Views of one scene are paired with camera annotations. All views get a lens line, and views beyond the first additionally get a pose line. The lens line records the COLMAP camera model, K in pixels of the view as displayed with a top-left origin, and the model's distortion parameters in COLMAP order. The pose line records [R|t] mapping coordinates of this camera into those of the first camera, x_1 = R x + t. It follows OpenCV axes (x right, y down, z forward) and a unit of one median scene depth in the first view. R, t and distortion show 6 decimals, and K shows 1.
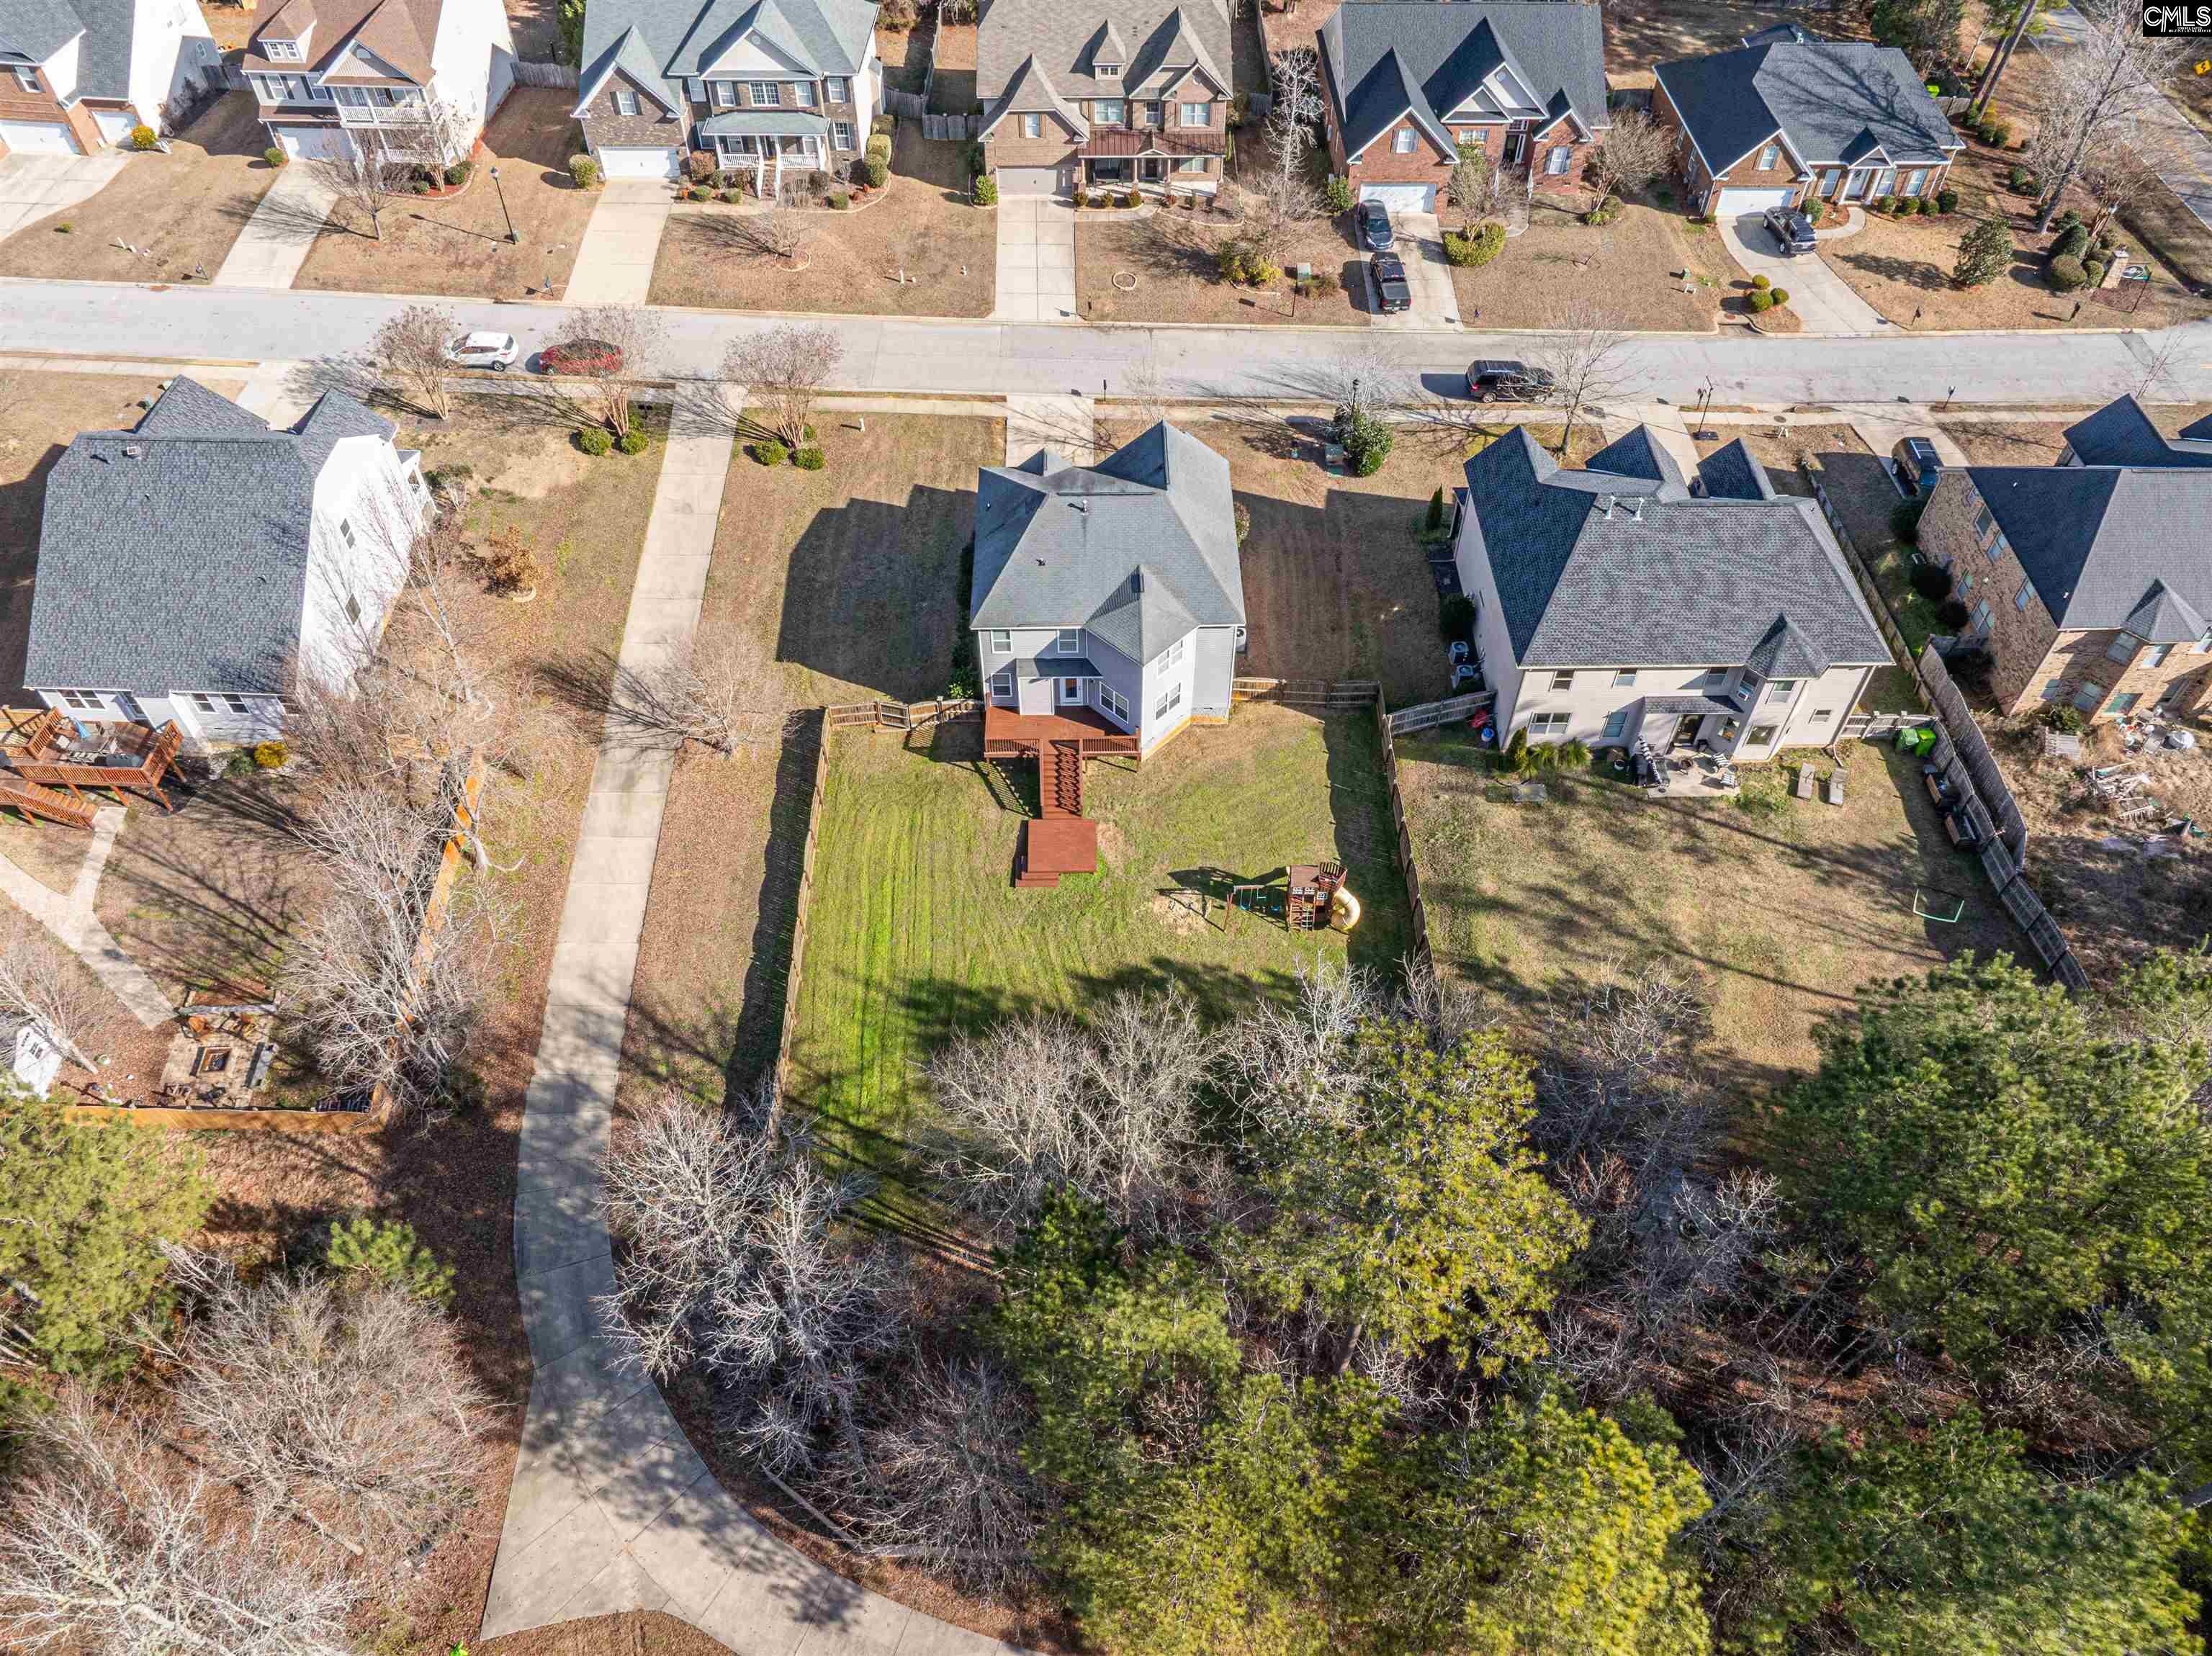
lens RADIAL K [[1555.3, 0, 1113.1], [0, 1555.3, 823.2], [0, 0, 1]] dist [-0.062527, 0.030484]
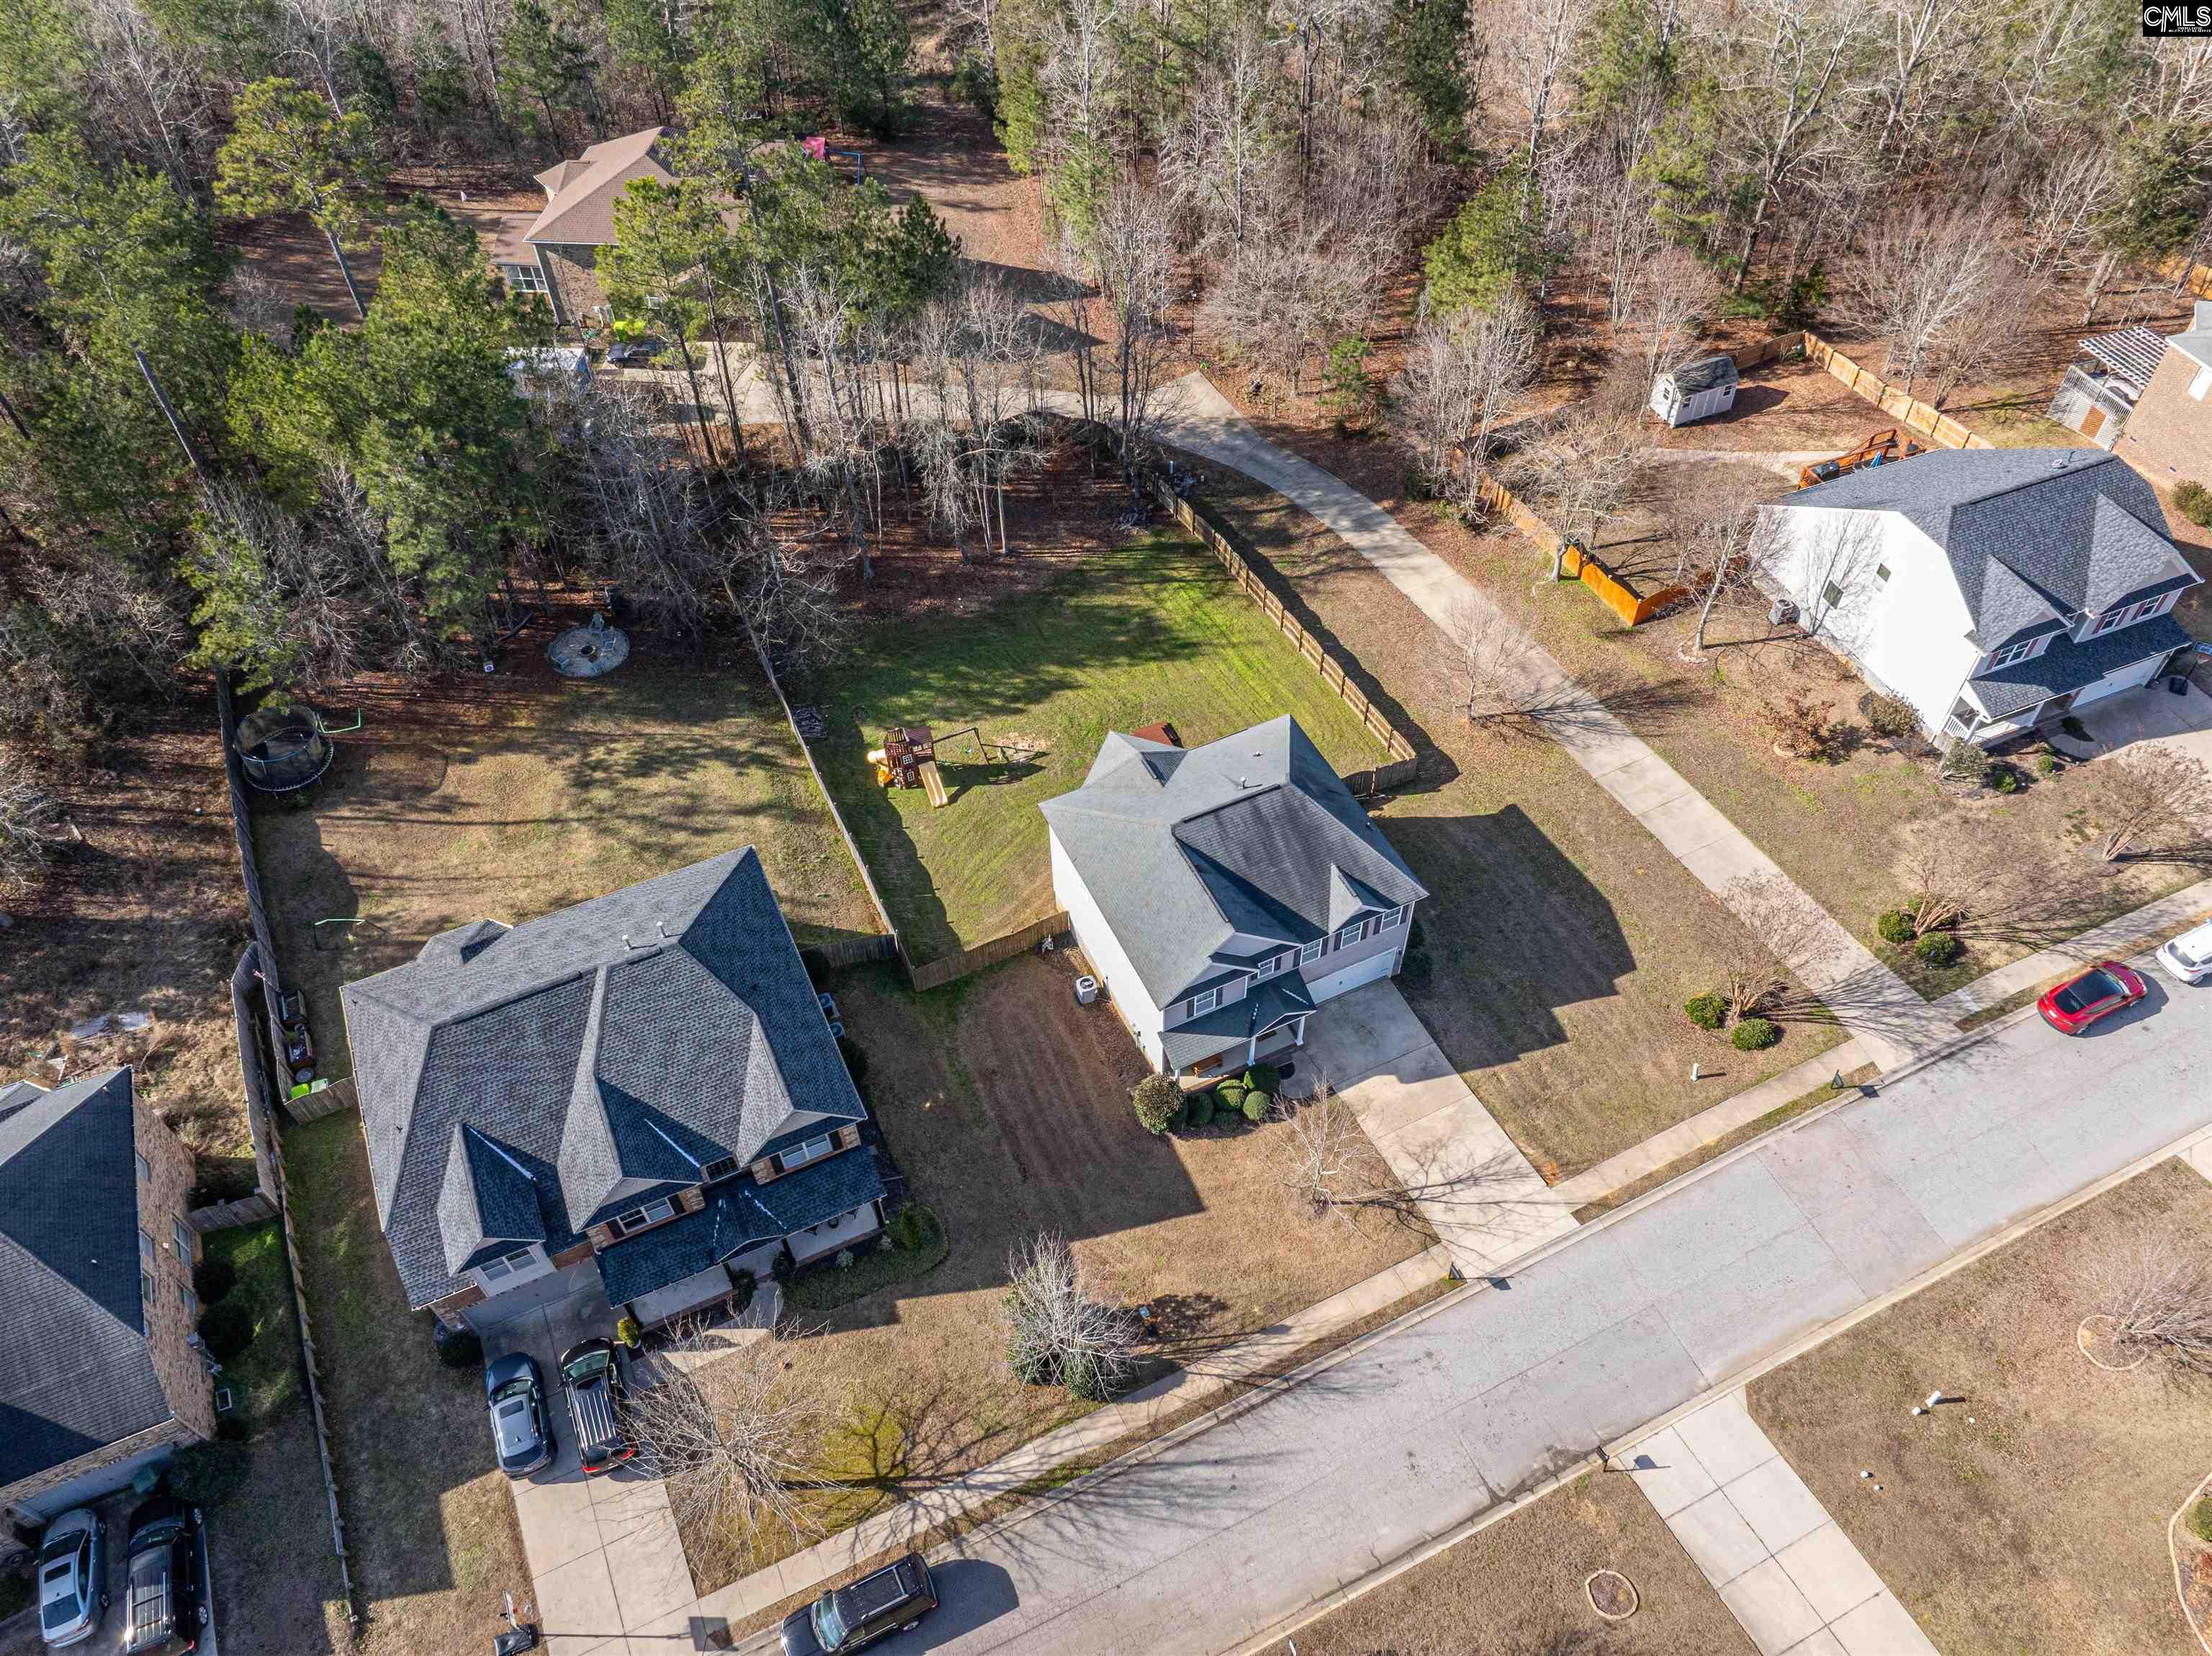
lens RADIAL K [[1555.3, 0, 1113.1], [0, 1555.3, 823.2], [0, 0, 1]] dist [-0.062527, 0.030484]
pose [[-0.912987, 0.316411, -0.257565, 0.267330], [-0.305917, -0.113213, 0.945303, -0.956293], [0.269944, 0.941842, 0.200158, 0.761003]]
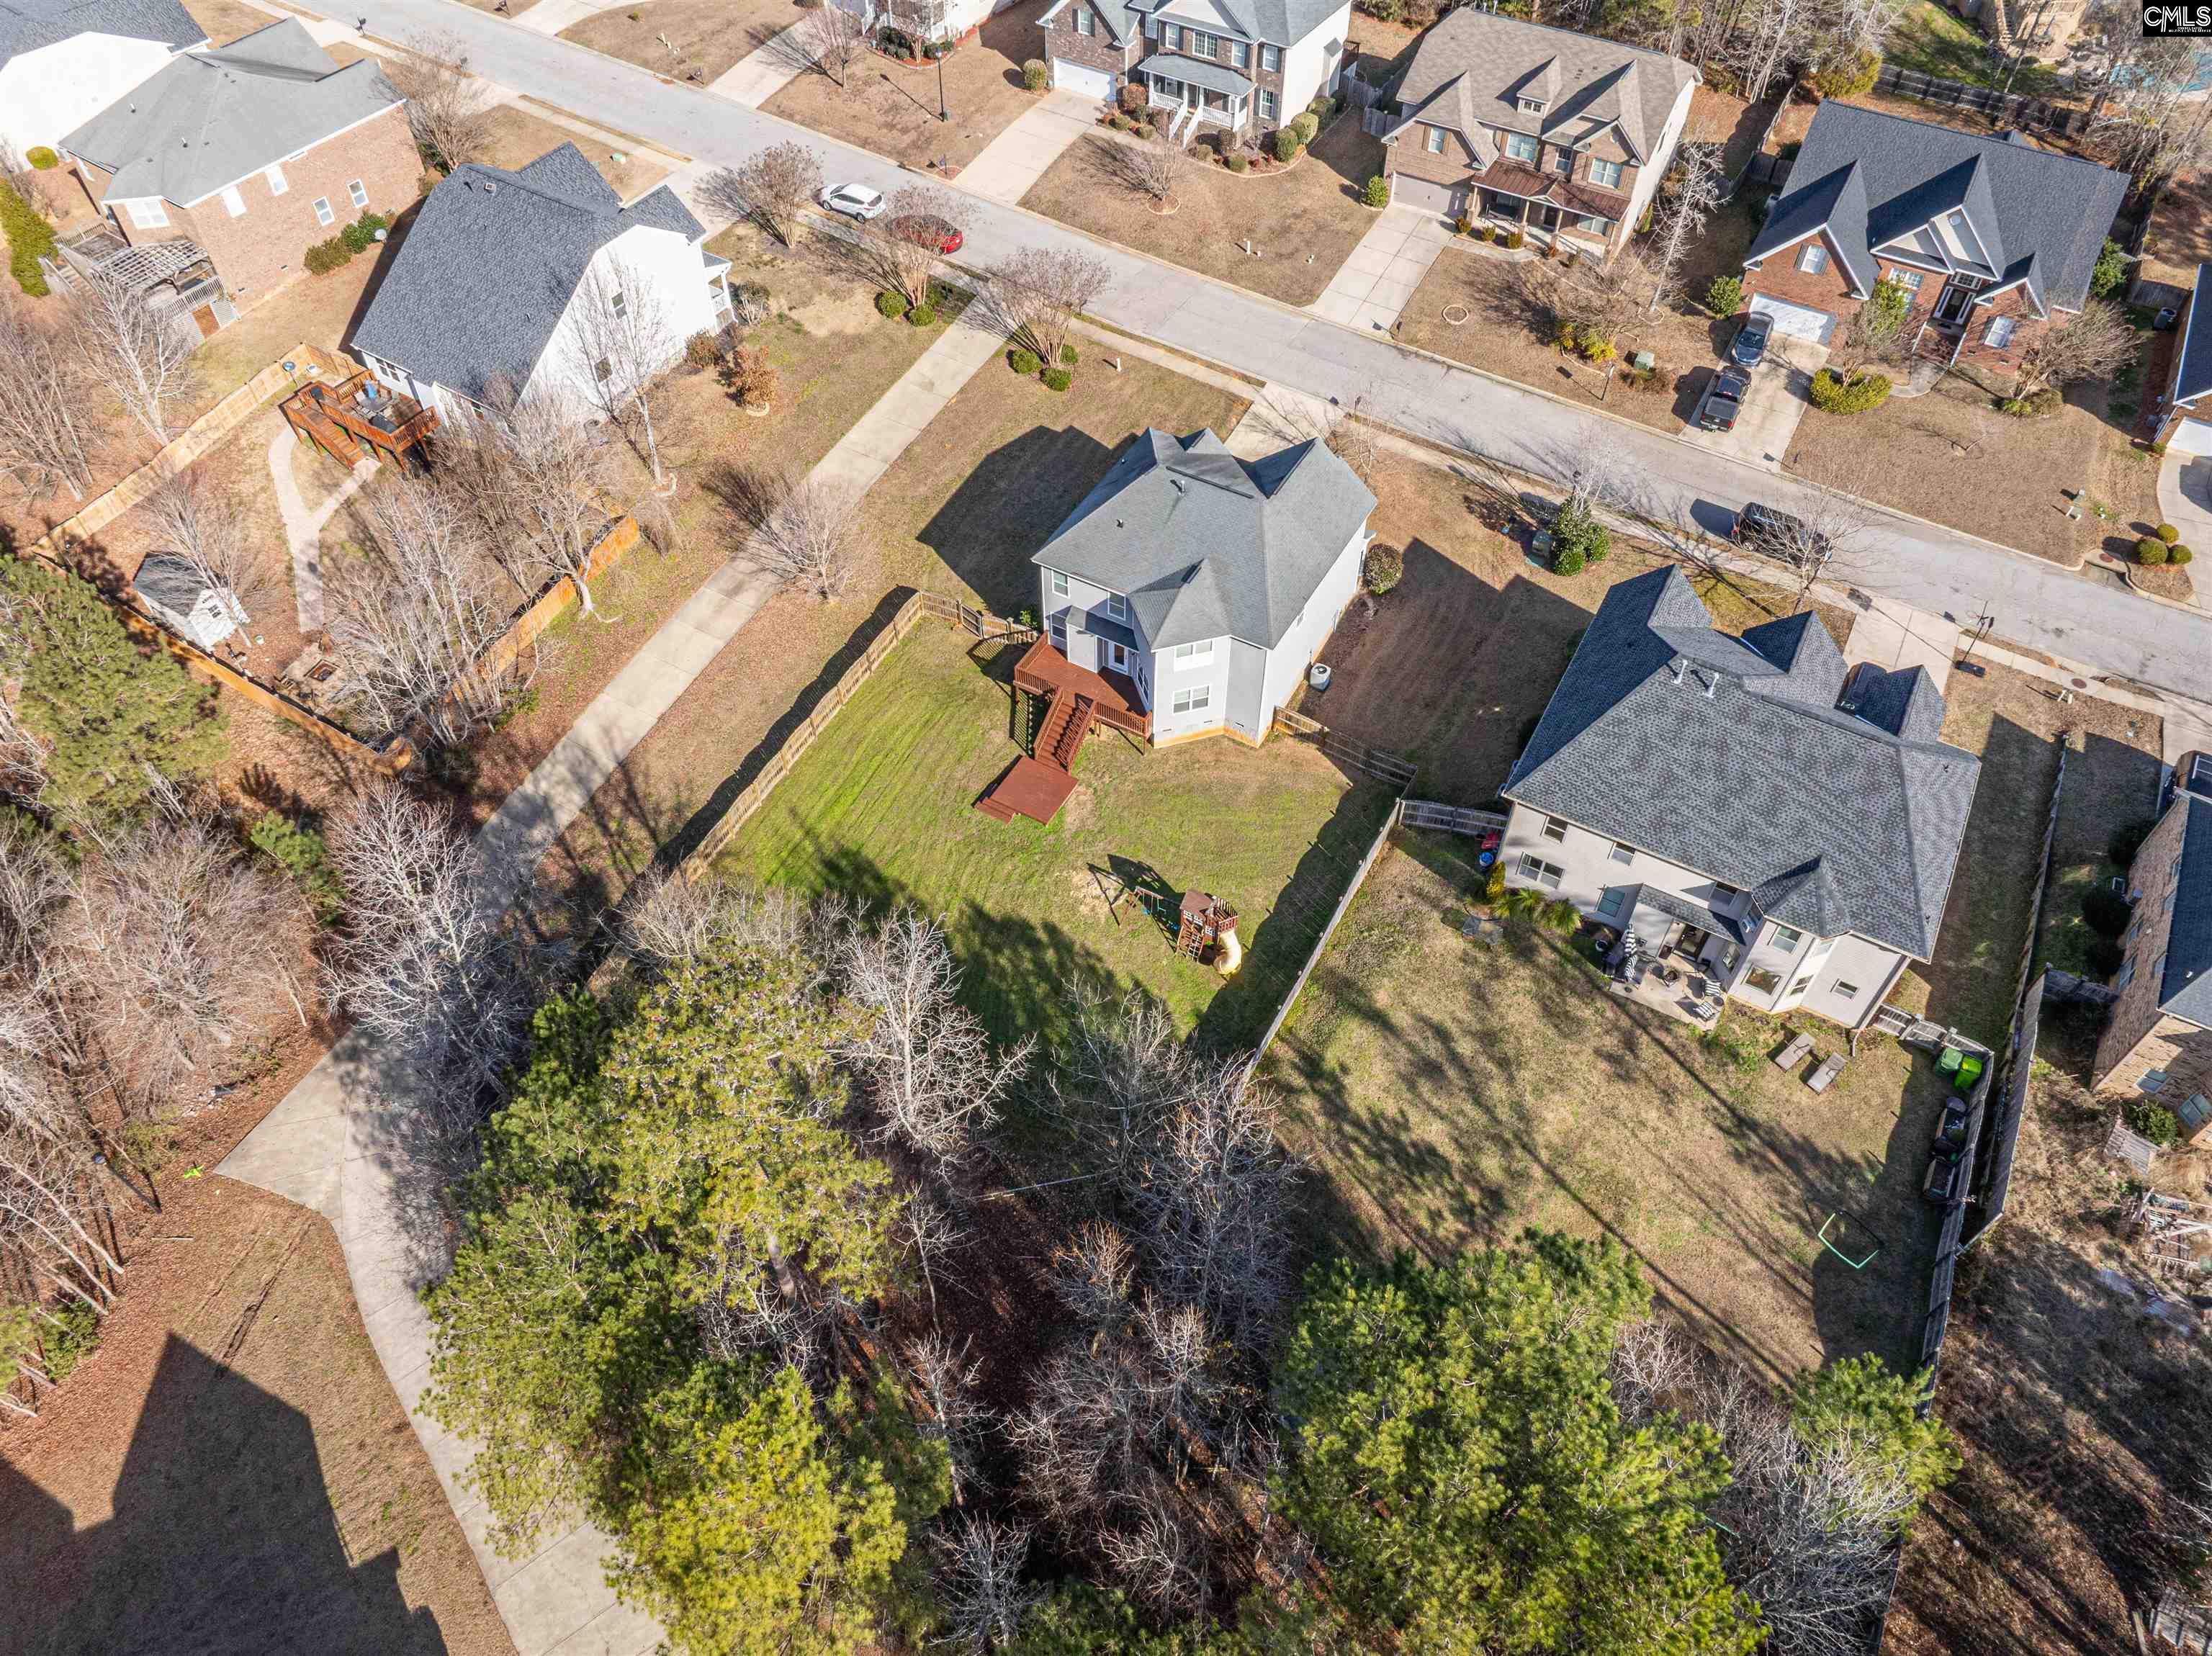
lens RADIAL K [[1555.3, 0, 1113.1], [0, 1555.3, 823.2], [0, 0, 1]] dist [-0.062527, 0.030484]
pose [[0.862820, 0.388838, -0.323028, 0.325821], [-0.388559, 0.918893, 0.068243, -0.051168], [0.323363, 0.066634, 0.943926, 0.049347]]
